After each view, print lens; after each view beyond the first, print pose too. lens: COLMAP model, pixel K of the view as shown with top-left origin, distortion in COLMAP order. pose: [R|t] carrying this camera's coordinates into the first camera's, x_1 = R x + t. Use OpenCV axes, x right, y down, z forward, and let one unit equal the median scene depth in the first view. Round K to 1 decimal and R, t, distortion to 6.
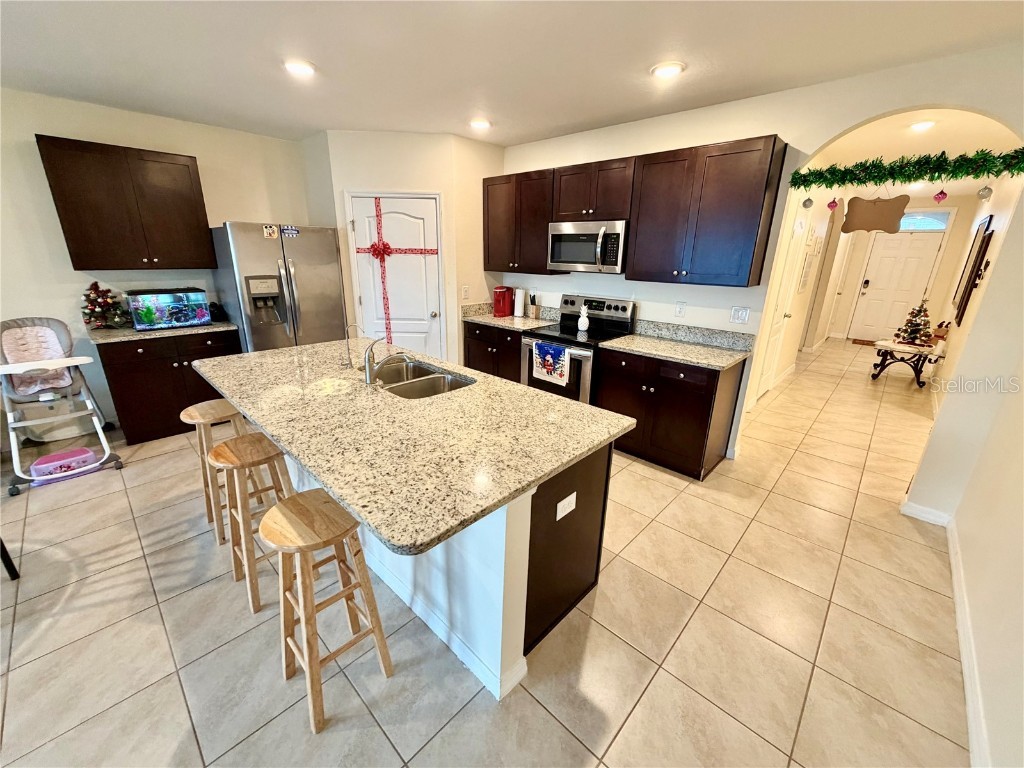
lens RADIAL K [[408.9, 0, 509.4], [0, 408.9, 382.7], [0, 0, 1]] dist [-0.001365, 0.000300]
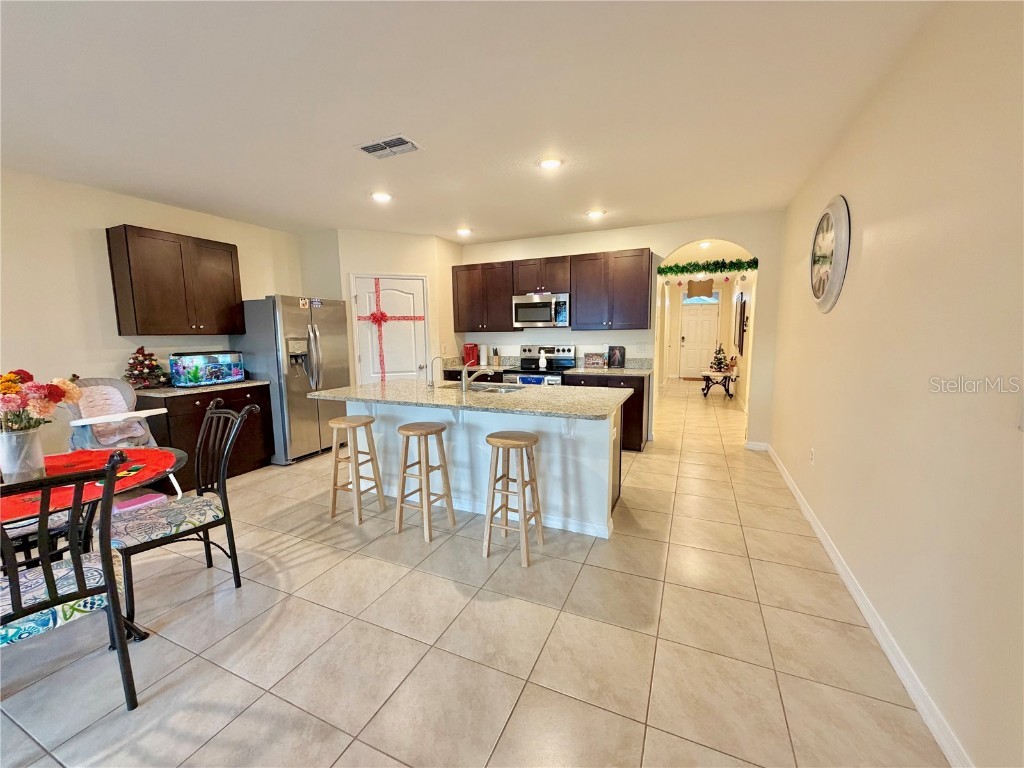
lens RADIAL K [[408.9, 0, 509.4], [0, 408.9, 382.7], [0, 0, 1]] dist [-0.001365, 0.000300]
pose [[0.943259, -0.071626, 0.324240, -0.440760], [0.130899, 0.977594, -0.164849, 0.158397], [-0.305168, 0.197938, 0.931500, -0.306262]]
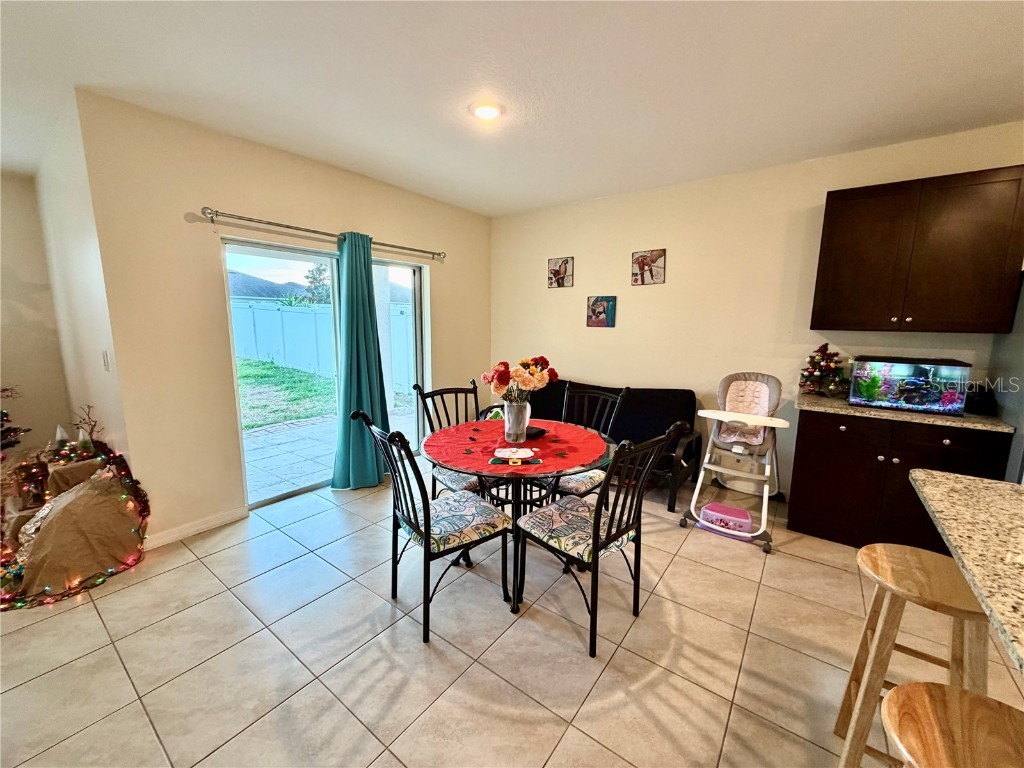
lens RADIAL K [[408.9, 0, 509.4], [0, 408.9, 382.7], [0, 0, 1]] dist [-0.001365, 0.000300]
pose [[0.118078, 0.132759, -0.984090, -0.205628], [-0.311763, 0.945869, 0.090195, -0.030954], [0.942794, 0.296153, 0.153076, 0.235977]]
